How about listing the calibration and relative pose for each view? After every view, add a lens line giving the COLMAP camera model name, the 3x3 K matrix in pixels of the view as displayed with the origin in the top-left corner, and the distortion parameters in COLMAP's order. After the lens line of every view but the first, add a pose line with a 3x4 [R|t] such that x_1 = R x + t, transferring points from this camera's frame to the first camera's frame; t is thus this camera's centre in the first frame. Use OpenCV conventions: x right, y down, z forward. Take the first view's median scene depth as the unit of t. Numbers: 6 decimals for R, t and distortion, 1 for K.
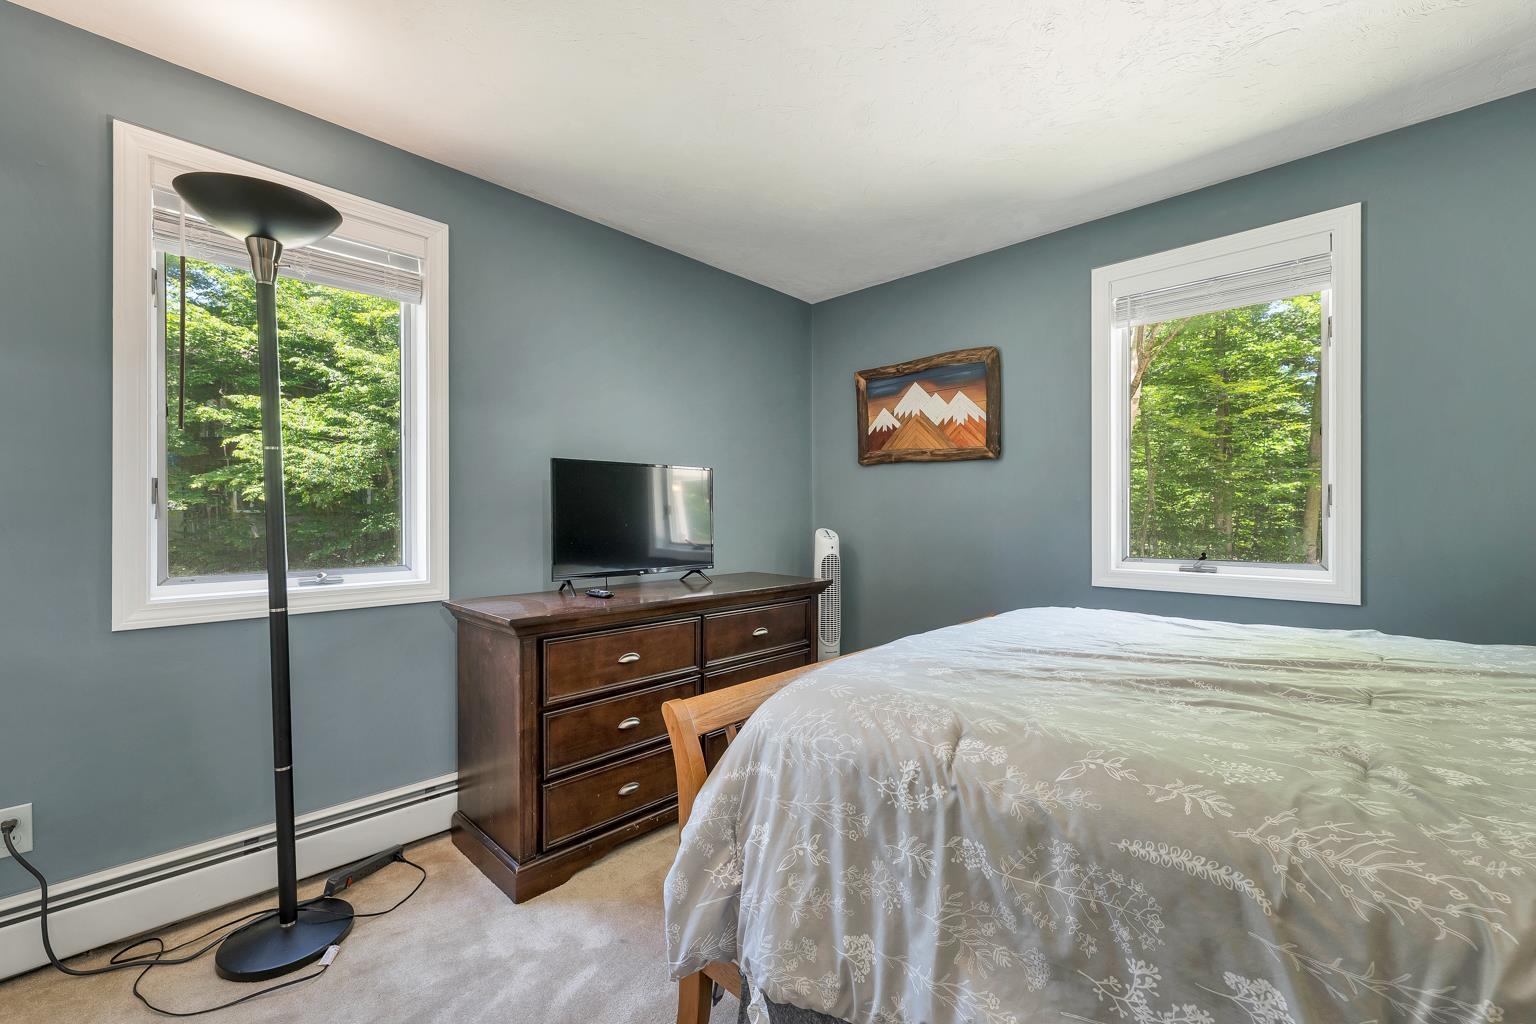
lens RADIAL K [[643.9, 0, 768.9], [0, 643.9, 514.5], [0, 0, 1]] dist [0.003418, -0.000890]
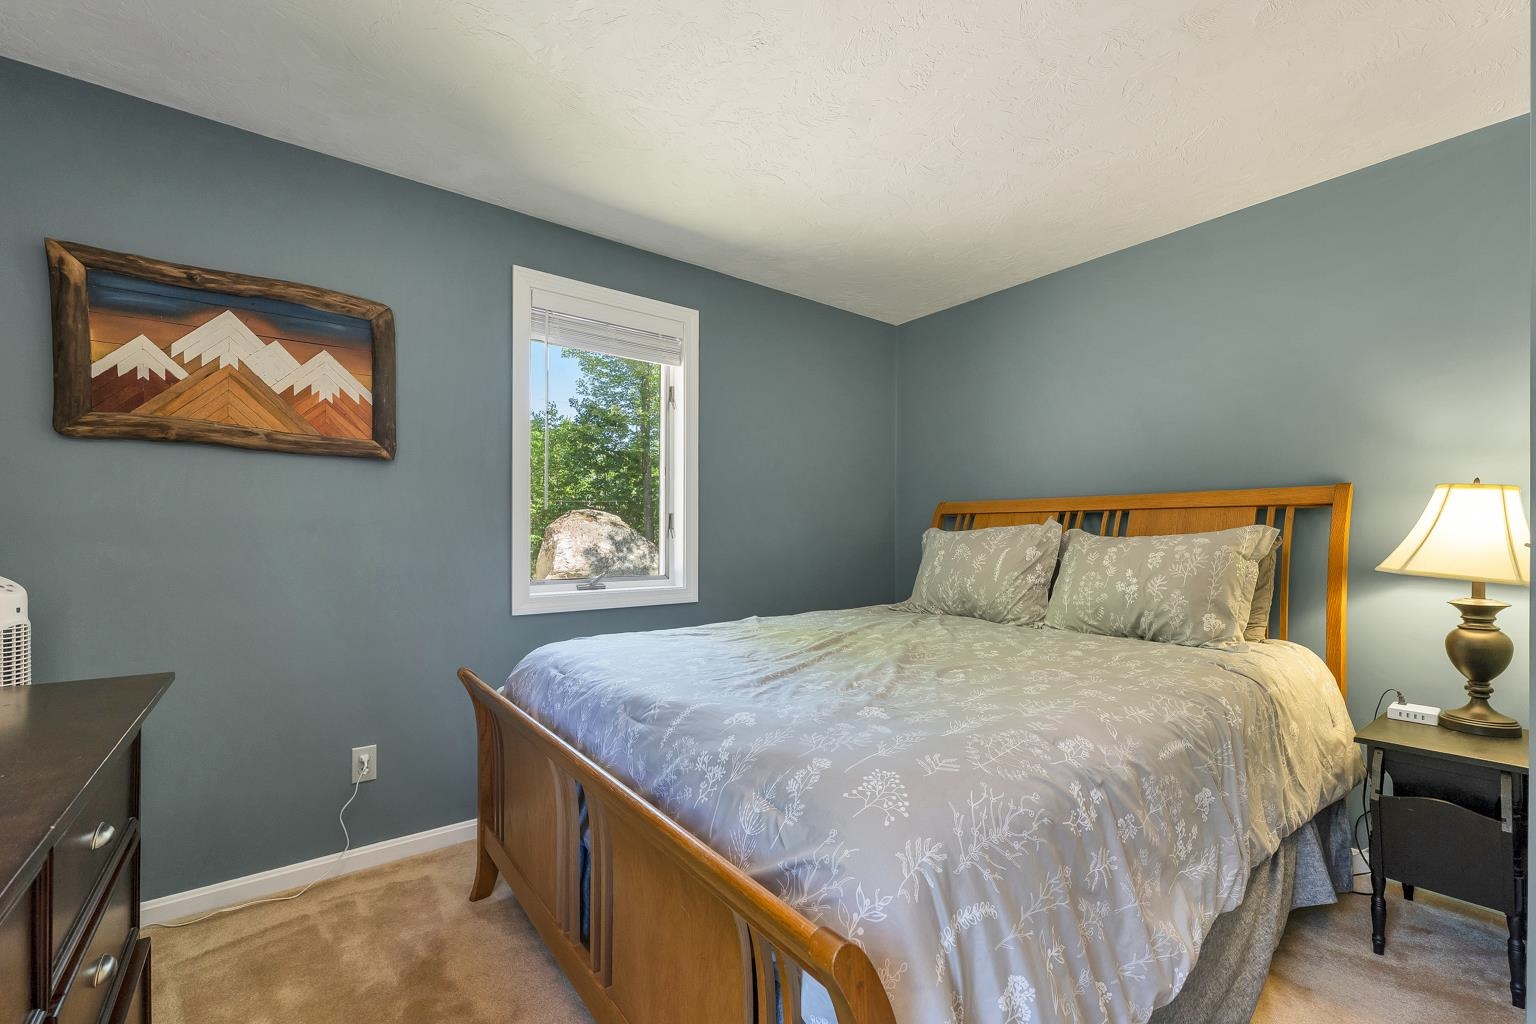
lens RADIAL K [[643.9, 0, 769.0], [0, 643.9, 524.0], [0, 0, 1]] dist [0.003418, -0.000890]
pose [[0.143446, 0.015677, 0.989534, -0.284721], [-0.000943, 0.999876, -0.015704, -0.002955], [-0.989658, 0.001320, 0.143443, 0.440865]]
